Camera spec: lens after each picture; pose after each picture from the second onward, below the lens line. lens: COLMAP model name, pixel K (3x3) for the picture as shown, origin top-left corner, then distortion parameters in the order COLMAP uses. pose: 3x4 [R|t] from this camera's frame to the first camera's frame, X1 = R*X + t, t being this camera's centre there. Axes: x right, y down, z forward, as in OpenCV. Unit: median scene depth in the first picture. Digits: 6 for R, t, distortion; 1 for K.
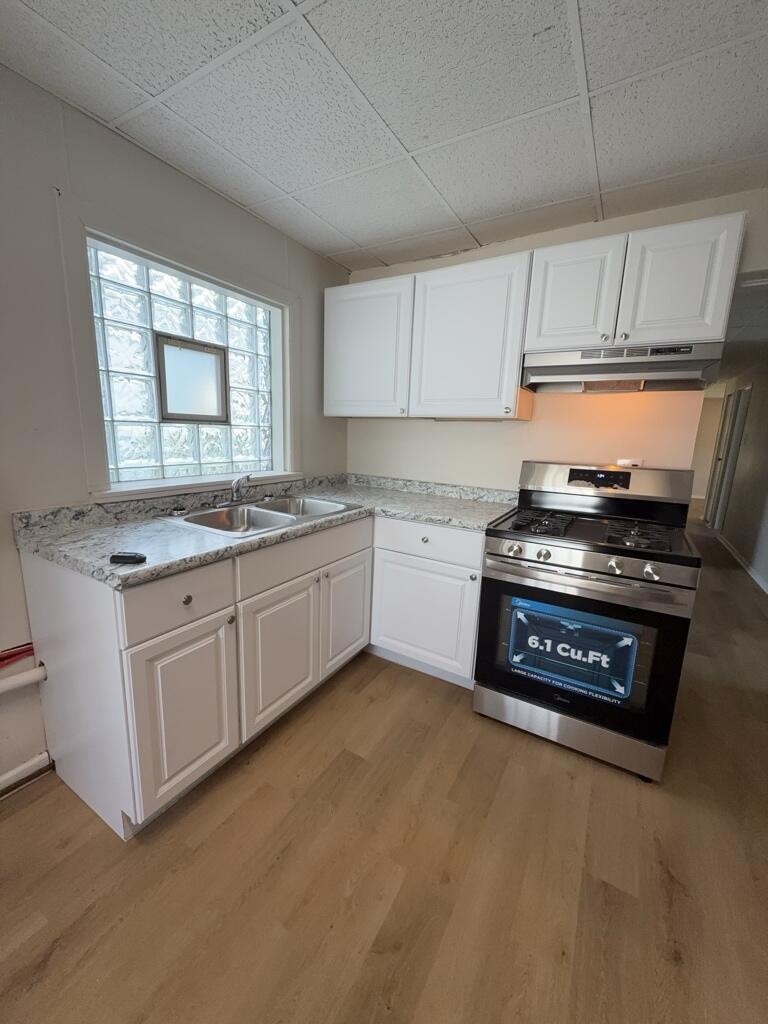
lens RADIAL K [[407.2, 0, 382.4], [0, 407.2, 509.4], [0, 0, 1]] dist [0.000981, 0.000550]
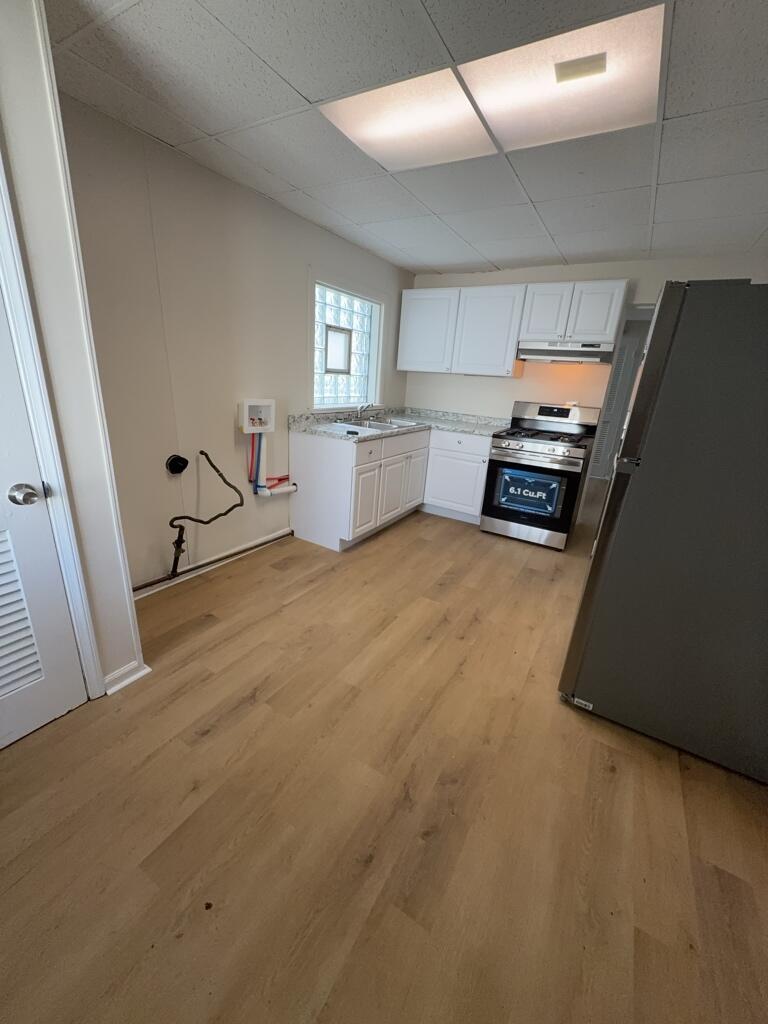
lens RADIAL K [[407.2, 0, 382.4], [0, 407.2, 509.4], [0, 0, 1]] dist [0.000981, 0.000550]
pose [[0.999492, 0.030207, 0.010177, -0.279752], [-0.031277, 0.990981, 0.130304, 0.159751], [-0.006149, -0.130557, 0.991422, -0.970075]]
